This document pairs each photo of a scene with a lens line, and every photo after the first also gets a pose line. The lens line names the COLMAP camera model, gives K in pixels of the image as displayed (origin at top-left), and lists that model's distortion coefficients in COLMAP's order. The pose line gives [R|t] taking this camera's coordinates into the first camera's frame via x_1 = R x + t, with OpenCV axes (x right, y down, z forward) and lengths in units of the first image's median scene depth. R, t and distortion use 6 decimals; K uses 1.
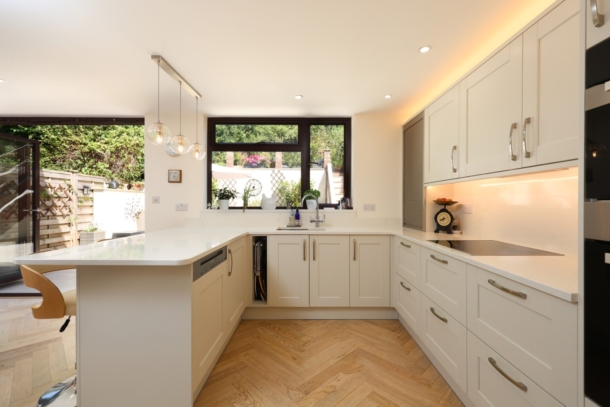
lens RADIAL K [[271.6, 0, 308.5], [0, 271.6, 203.4], [0, 0, 1]] dist [0.001519, 0.000422]
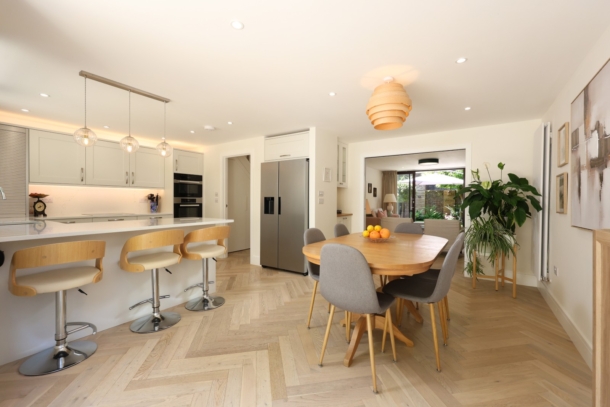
lens RADIAL K [[260.3, 0, 310.3], [0, 260.3, 201.8], [0, 0, 1]] dist [0.002486, 0.000076]
pose [[-0.834781, -0.006694, 0.550541, -1.217671], [-0.003910, 0.999973, 0.006230, 0.011539], [-0.550568, 0.003048, -0.834785, 1.069708]]
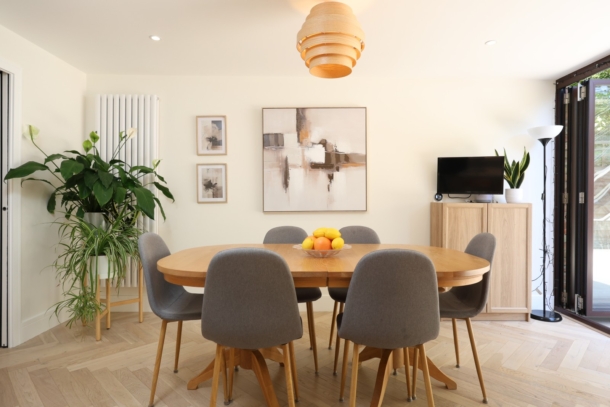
lens RADIAL K [[367.4, 0, 303.1], [0, 367.4, 203.4], [0, 0, 1]] dist [-0.001100, 0.000371]
pose [[0.000113, 0.002596, -0.999997, -0.320180], [-0.011678, 0.999928, 0.002595, 0.043701], [0.999932, 0.011678, 0.000144, 0.282939]]
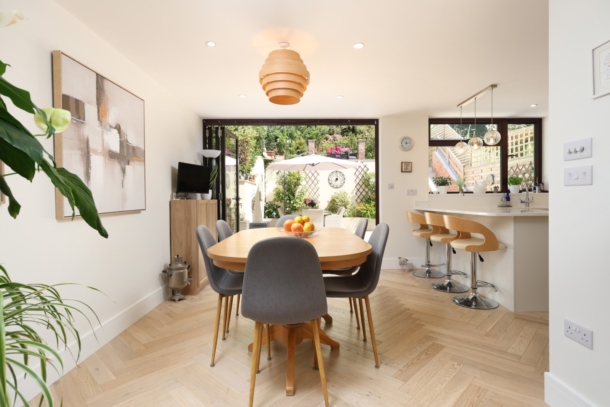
lens RADIAL K [[319.0, 0, 308.8], [0, 319.0, 203.1], [0, 0, 1]] dist [-0.007857, 0.000198]
pose [[0.999834, -0.010123, 0.015152, -0.955790], [0.009989, 0.999910, 0.008909, 0.045658], [-0.015241, -0.008756, 0.999846, -0.434309]]
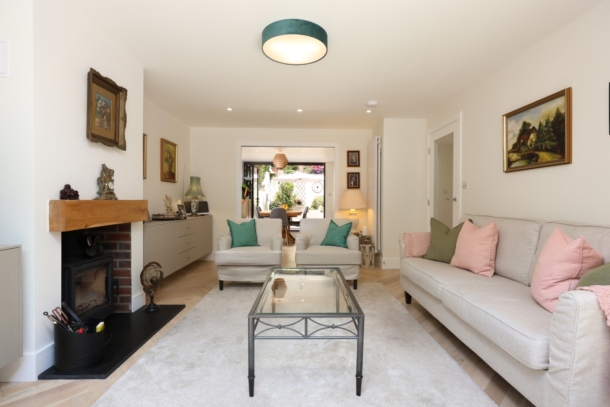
lens RADIAL K [[311.2, 0, 309.5], [0, 311.2, 201.6], [0, 0, 1]] dist [-0.000428, 0.000000]
pose [[0.999880, 0.001527, 0.015390, -0.811014], [-0.001536, 0.999999, 0.000529, 0.055812], [-0.015389, -0.000553, 0.999881, -2.063727]]
